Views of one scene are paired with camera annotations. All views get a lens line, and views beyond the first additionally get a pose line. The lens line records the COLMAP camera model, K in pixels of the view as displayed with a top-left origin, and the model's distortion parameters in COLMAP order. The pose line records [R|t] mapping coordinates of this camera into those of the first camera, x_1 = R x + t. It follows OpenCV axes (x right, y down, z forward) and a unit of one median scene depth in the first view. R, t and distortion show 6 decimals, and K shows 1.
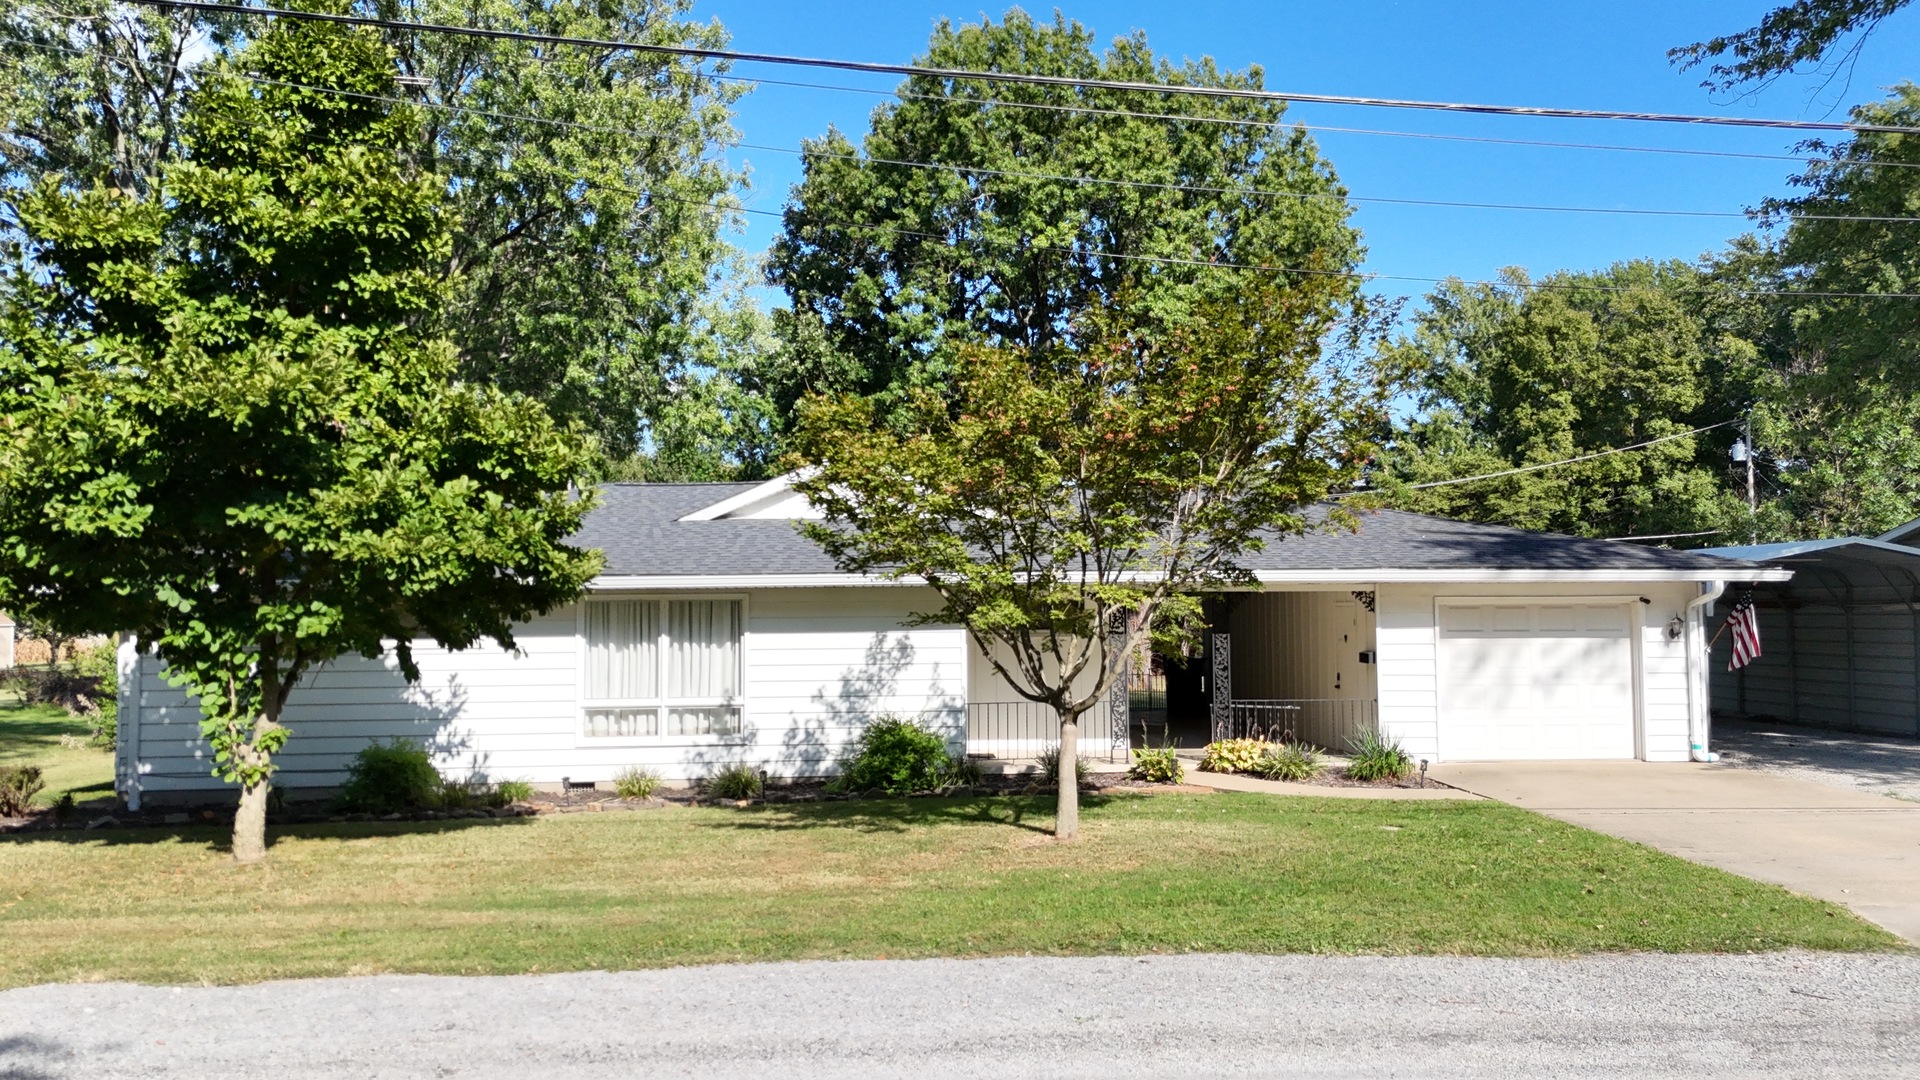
lens RADIAL K [[1653.5, 0, 960.0], [0, 1653.5, 540.0], [0, 0, 1]] dist [0.111291, -0.004005]
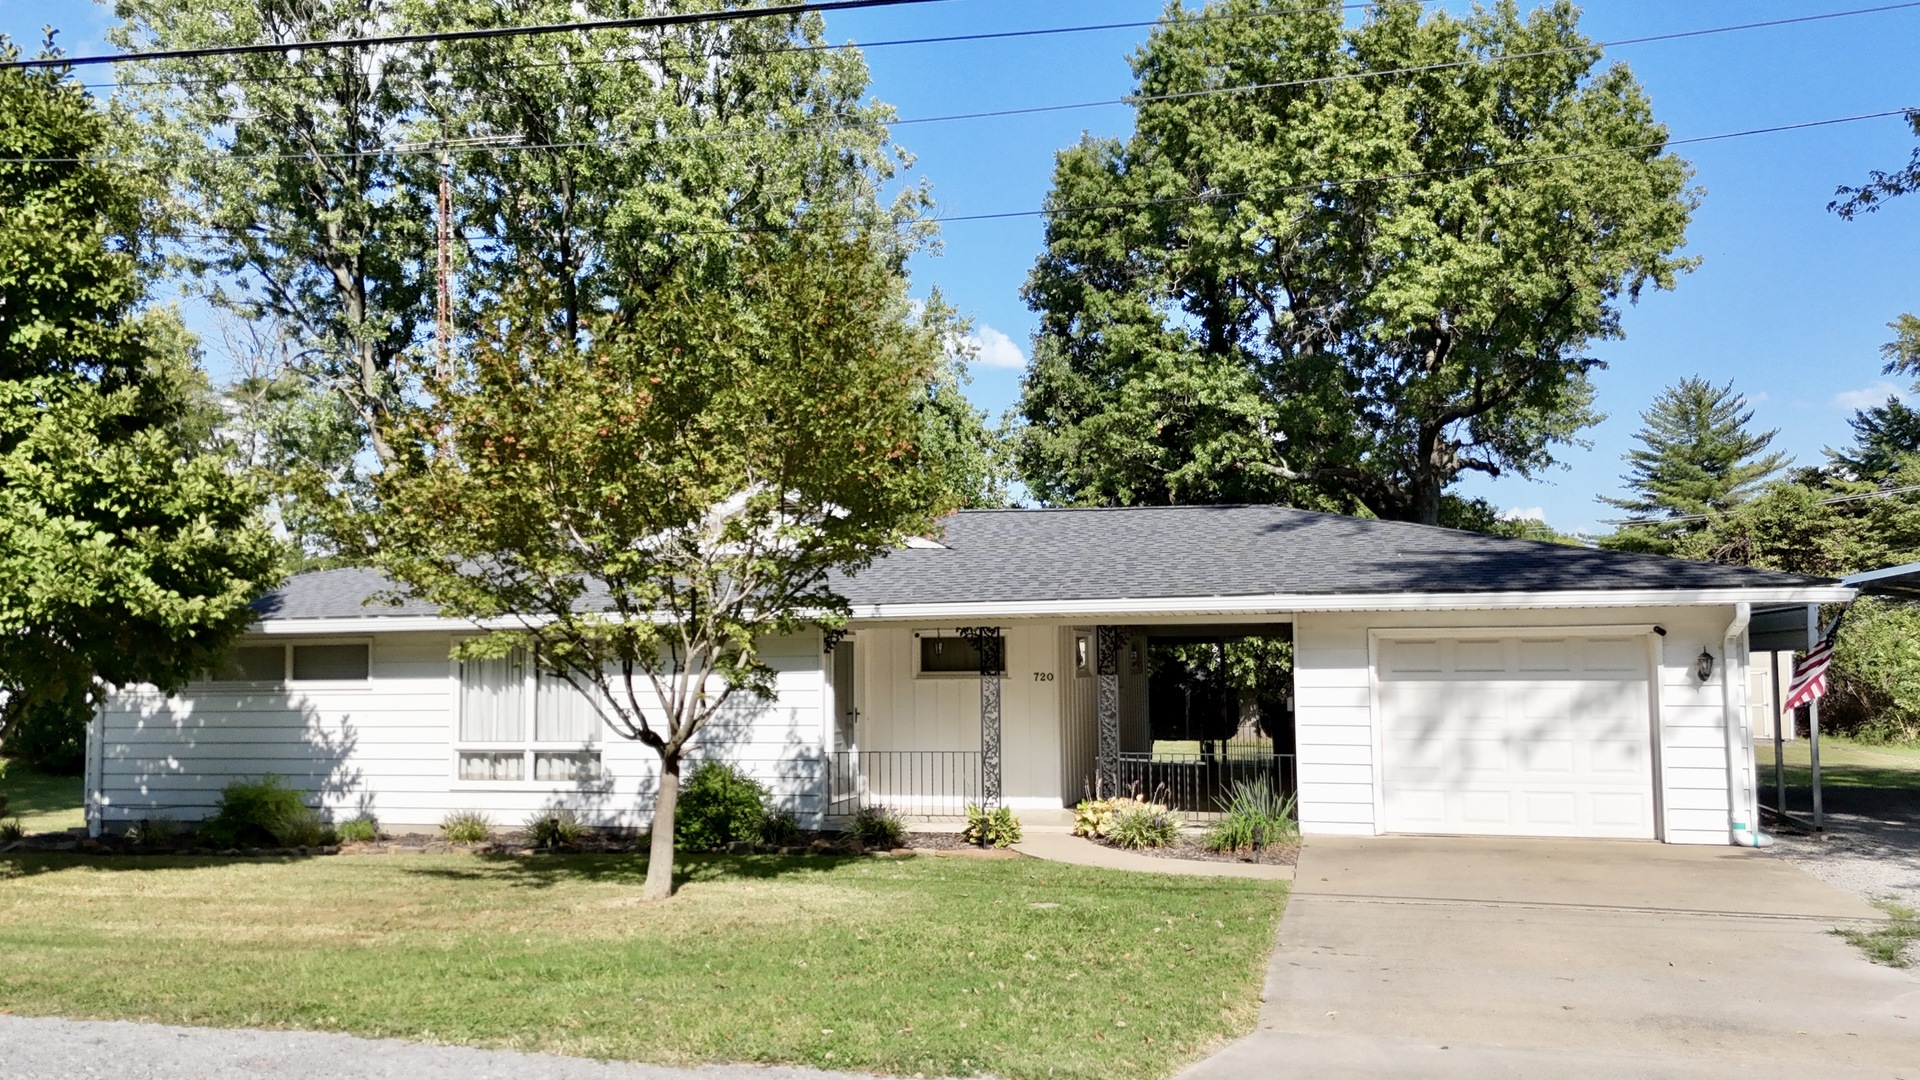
lens RADIAL K [[1745.9, 0, 992.4], [0, 1745.9, 545.4], [0, 0, 1]] dist [0.126342, -0.177692]
pose [[0.928337, -0.026567, -0.370790, 0.450603], [0.017709, 0.999471, -0.027274, 0.013938], [0.371318, 0.018753, 0.928316, 0.147051]]
